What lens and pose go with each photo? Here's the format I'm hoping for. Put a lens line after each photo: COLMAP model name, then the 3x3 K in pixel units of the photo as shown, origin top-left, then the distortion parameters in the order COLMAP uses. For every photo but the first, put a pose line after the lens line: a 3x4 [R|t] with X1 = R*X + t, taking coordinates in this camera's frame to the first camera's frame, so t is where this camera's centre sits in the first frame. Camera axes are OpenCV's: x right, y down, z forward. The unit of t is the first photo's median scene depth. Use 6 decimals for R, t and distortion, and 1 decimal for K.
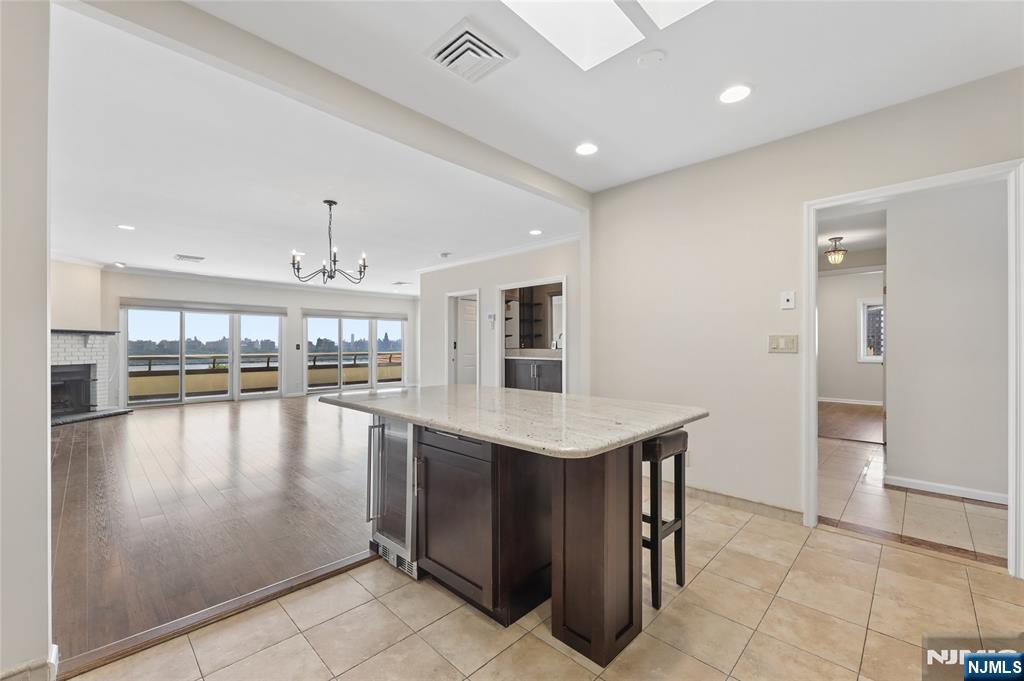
lens RADIAL K [[419.2, 0, 515.6], [0, 419.2, 345.5], [0, 0, 1]] dist [-0.004905, 0.003123]
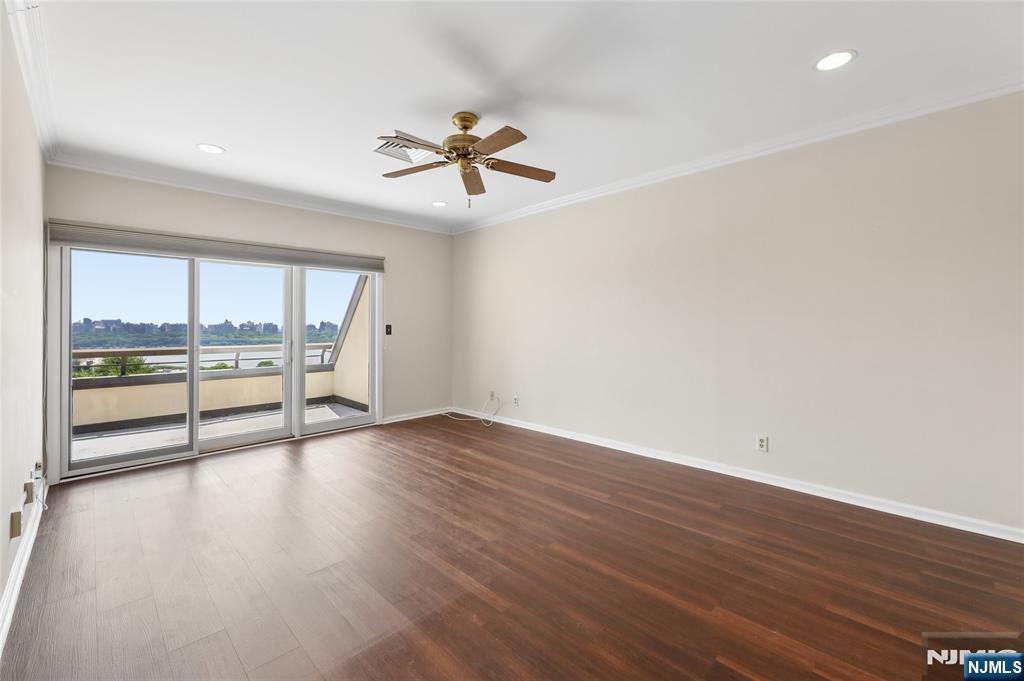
lens RADIAL K [[419.2, 0, 520.8], [0, 419.2, 319.0], [0, 0, 1]] dist [-0.004905, 0.003123]
pose [[0.999987, 0.001110, 0.005031, -0.424394], [-0.000991, 0.999719, -0.023692, -0.002010], [-0.005056, 0.023687, 0.999707, 0.520419]]
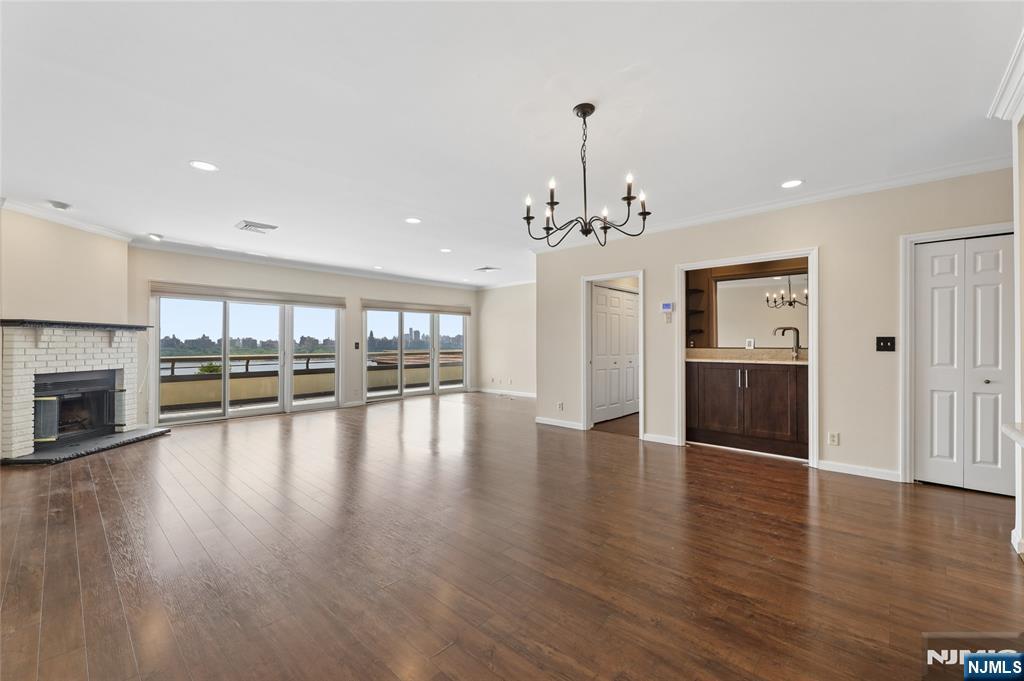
lens RADIAL K [[419.2, 0, 513.0], [0, 419.2, 341.3], [0, 0, 1]] dist [-0.004905, 0.003123]
pose [[0.999585, -0.000818, 0.028797, -0.279648], [0.000960, 0.999987, -0.004930, -0.001223], [-0.028792, 0.004956, 0.999573, 0.198241]]
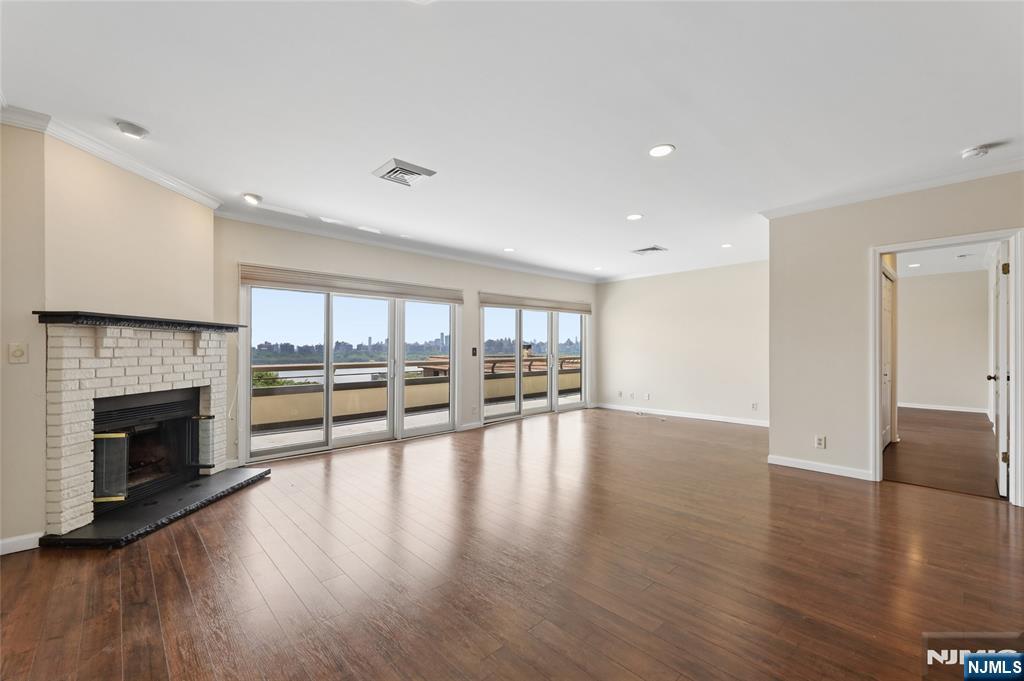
lens RADIAL K [[419.2, 0, 511.0], [0, 419.2, 346.7], [0, 0, 1]] dist [-0.004905, 0.003123]
pose [[0.999127, -0.002965, -0.041669, -0.514617], [0.002829, 0.999991, -0.003309, -0.002591], [0.041678, 0.003188, 0.999126, 0.417871]]
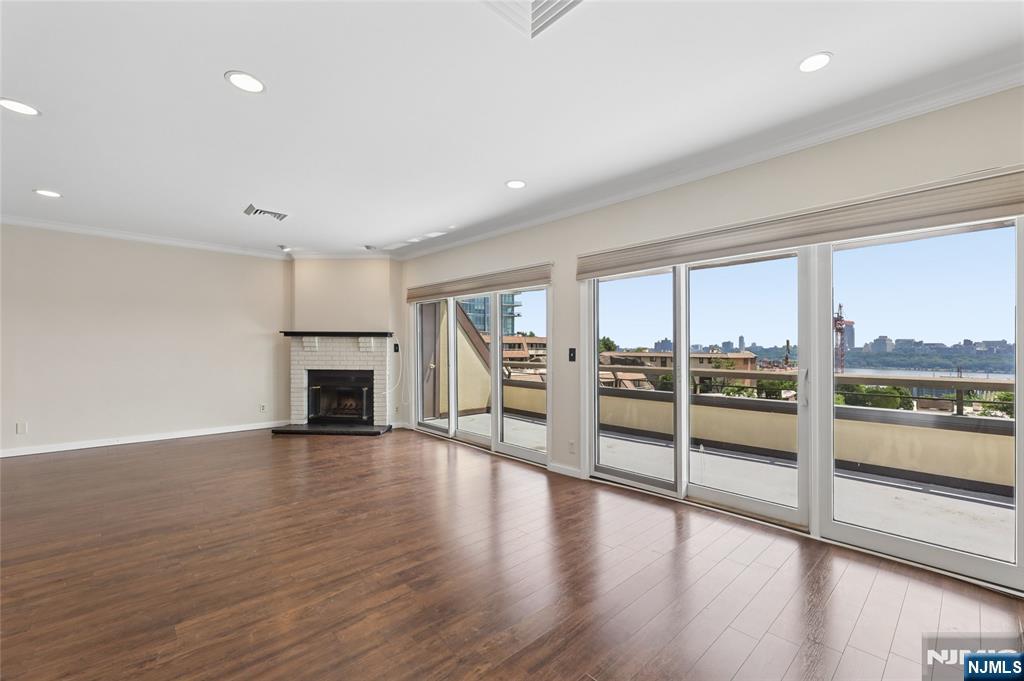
lens RADIAL K [[419.2, 0, 514.6], [0, 419.2, 349.4], [0, 0, 1]] dist [-0.004905, 0.003123]
pose [[-0.049662, 0.003490, -0.998760, -0.131789], [-0.005311, 0.999979, 0.003758, -0.003598], [0.998752, 0.005491, -0.049643, 1.139038]]
